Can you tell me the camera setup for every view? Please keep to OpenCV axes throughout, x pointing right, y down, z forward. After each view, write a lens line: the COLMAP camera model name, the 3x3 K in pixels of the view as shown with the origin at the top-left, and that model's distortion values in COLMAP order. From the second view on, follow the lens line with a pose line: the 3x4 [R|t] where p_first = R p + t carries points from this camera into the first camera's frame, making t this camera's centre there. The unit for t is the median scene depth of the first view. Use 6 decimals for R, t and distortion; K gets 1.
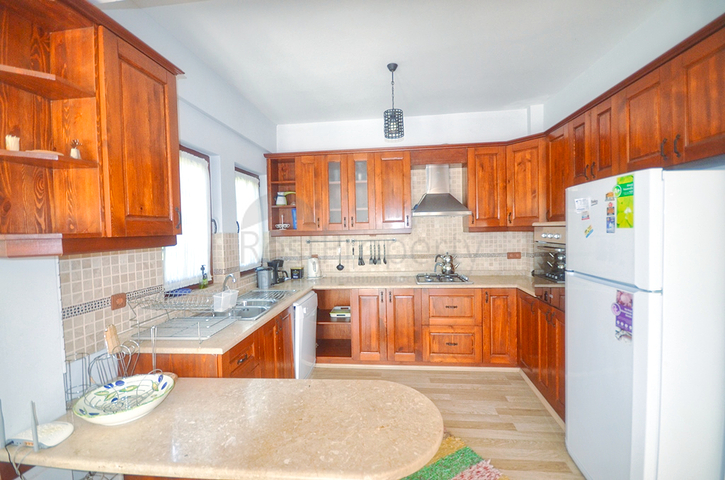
lens RADIAL K [[319.1, 0, 362.4], [0, 319.1, 237.9], [0, 0, 1]] dist [-0.002622, -0.000842]
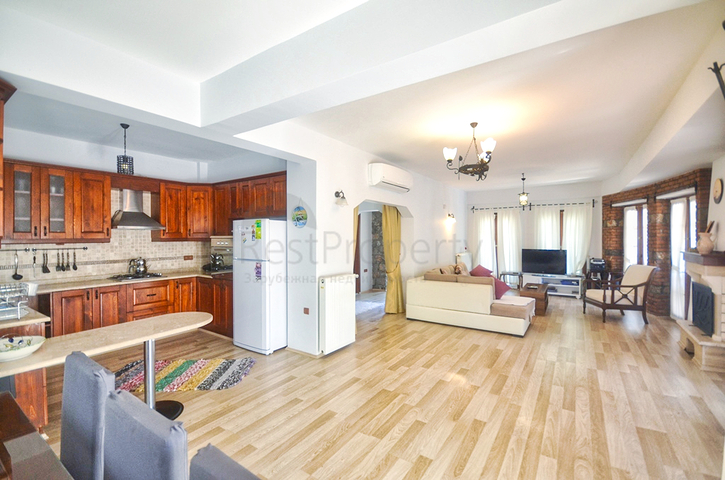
lens RADIAL K [[319.1, 0, 362.4], [0, 319.1, 237.9], [0, 0, 1]] dist [-0.002622, -0.000842]
pose [[0.468252, 0.018951, 0.883392, -0.473417], [0.018415, 0.999344, -0.031199, 0.024771], [-0.883403, 0.030876, 0.467595, -0.428394]]
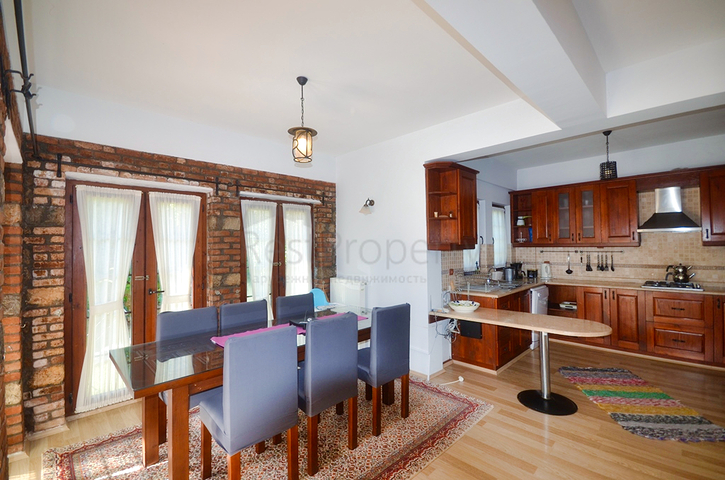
lens RADIAL K [[319.1, 0, 362.4], [0, 319.1, 237.9], [0, 0, 1]] dist [-0.002622, -0.000842]
pose [[0.778564, -0.001411, -0.627563, 0.097751], [-0.023474, 0.999232, -0.031369, 0.016468], [0.627126, 0.039154, 0.777933, -0.593621]]
